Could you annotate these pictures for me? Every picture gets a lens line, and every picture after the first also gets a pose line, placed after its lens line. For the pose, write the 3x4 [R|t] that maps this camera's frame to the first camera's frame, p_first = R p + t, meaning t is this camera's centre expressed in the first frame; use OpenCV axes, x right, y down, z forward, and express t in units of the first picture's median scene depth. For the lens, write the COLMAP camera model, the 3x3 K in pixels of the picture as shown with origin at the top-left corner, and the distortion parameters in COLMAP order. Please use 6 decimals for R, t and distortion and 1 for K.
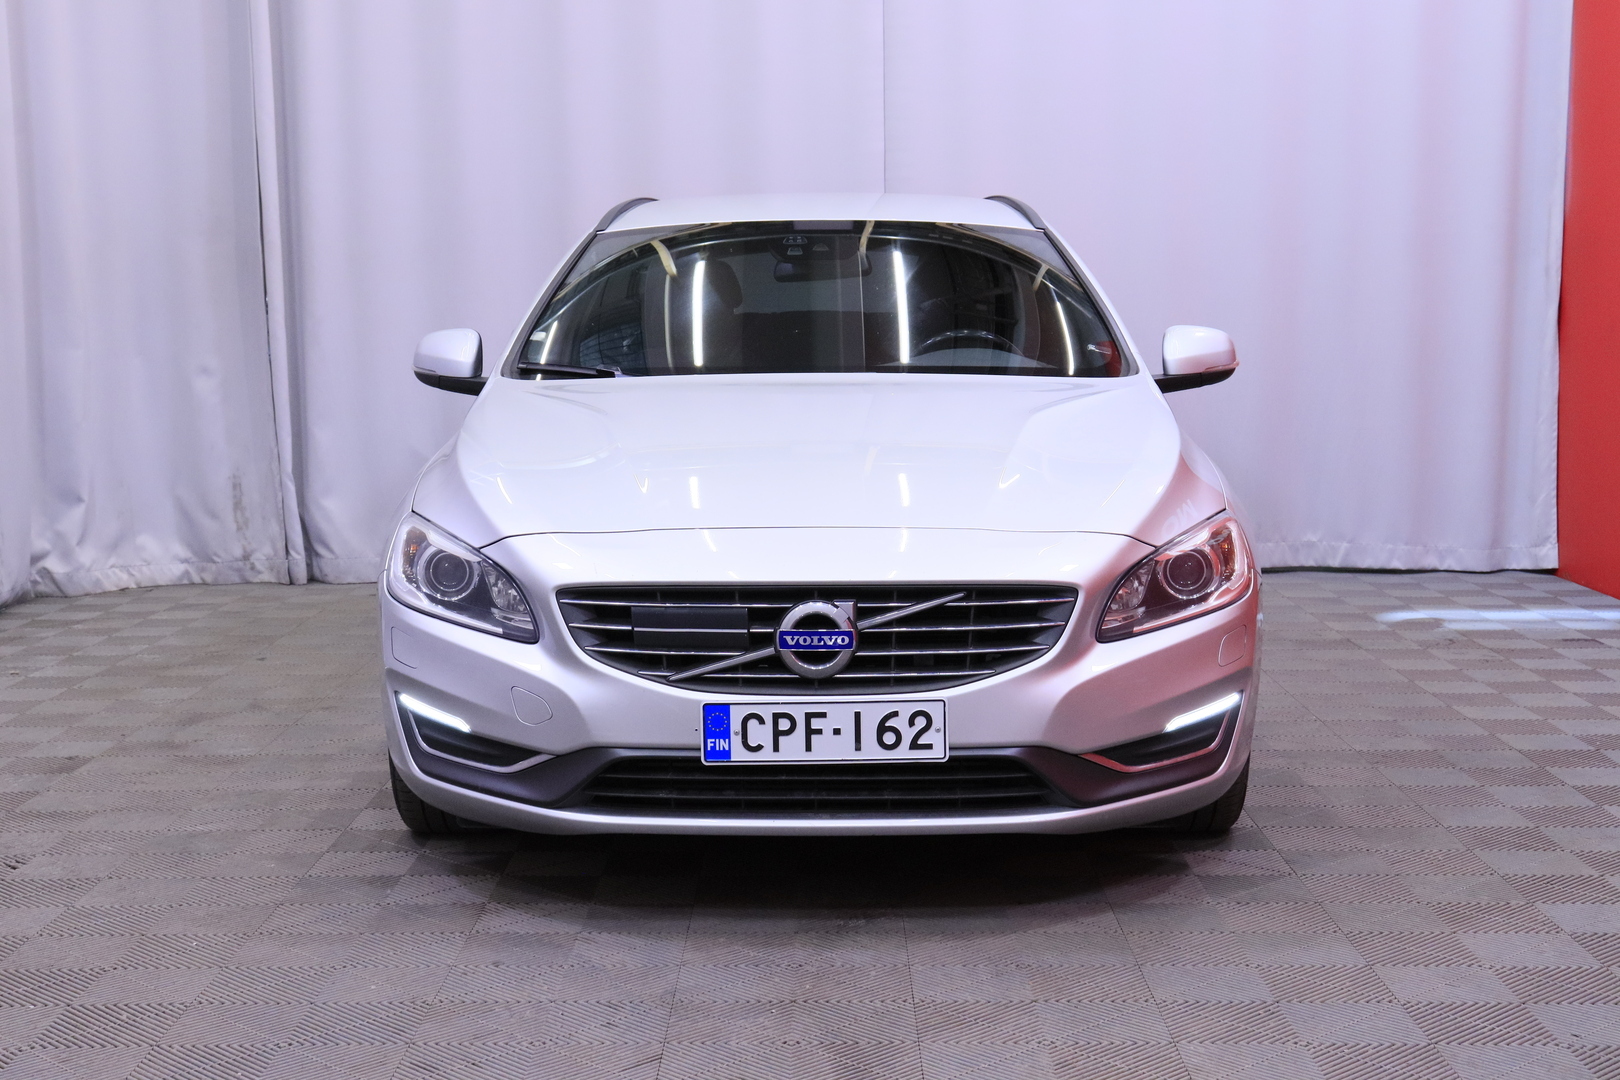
lens RADIAL K [[2219.6, 0, 805.4], [0, 2219.6, 582.4], [0, 0, 1]] dist [0.073149, 0.000000]
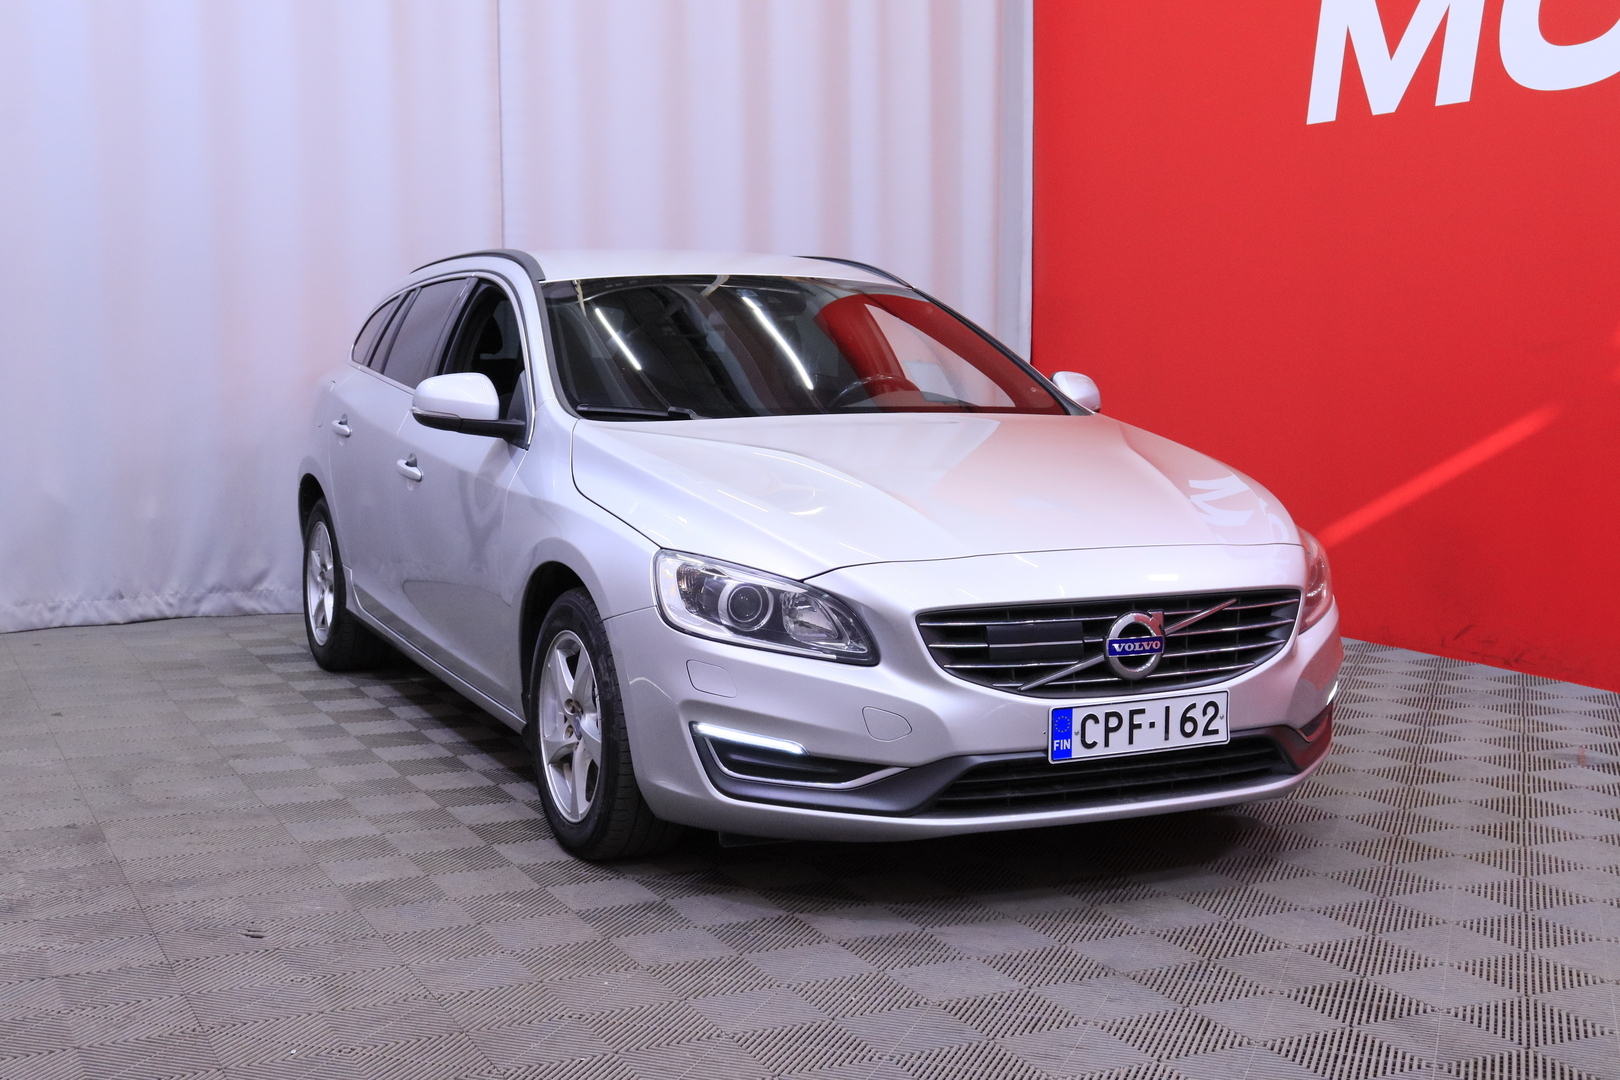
lens RADIAL K [[2039.0, 0, 812.4], [0, 2039.0, 532.4], [0, 0, 1]] dist [-0.125165, 0.000000]
pose [[0.904609, -0.032950, 0.424968, -0.584257], [0.047605, 0.998580, -0.023910, -0.015266], [-0.423577, 0.041860, 0.904893, 0.121479]]
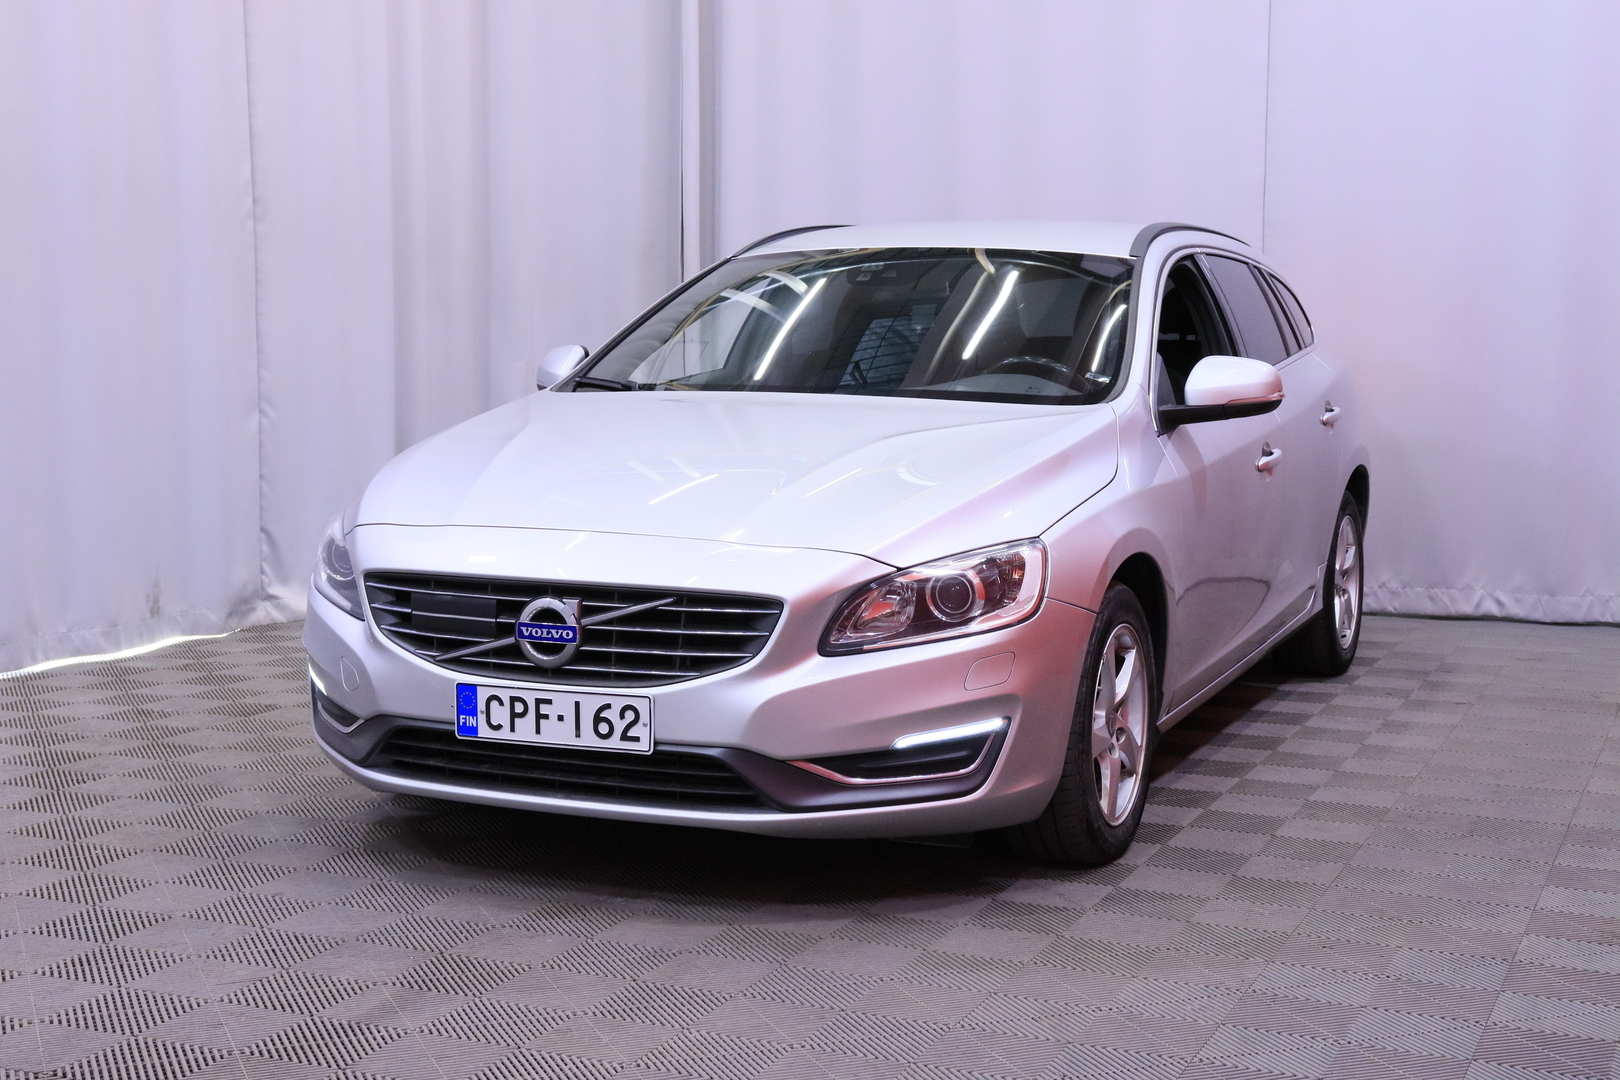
lens RADIAL K [[2219.6, 0, 811.8], [0, 2219.6, 546.8], [0, 0, 1]] dist [0.073149, 0.000000]
pose [[0.919071, 0.054191, -0.390349, 0.546212], [-0.063809, 0.997894, -0.011702, -0.011623], [0.388893, 0.035662, 0.920593, 0.041412]]
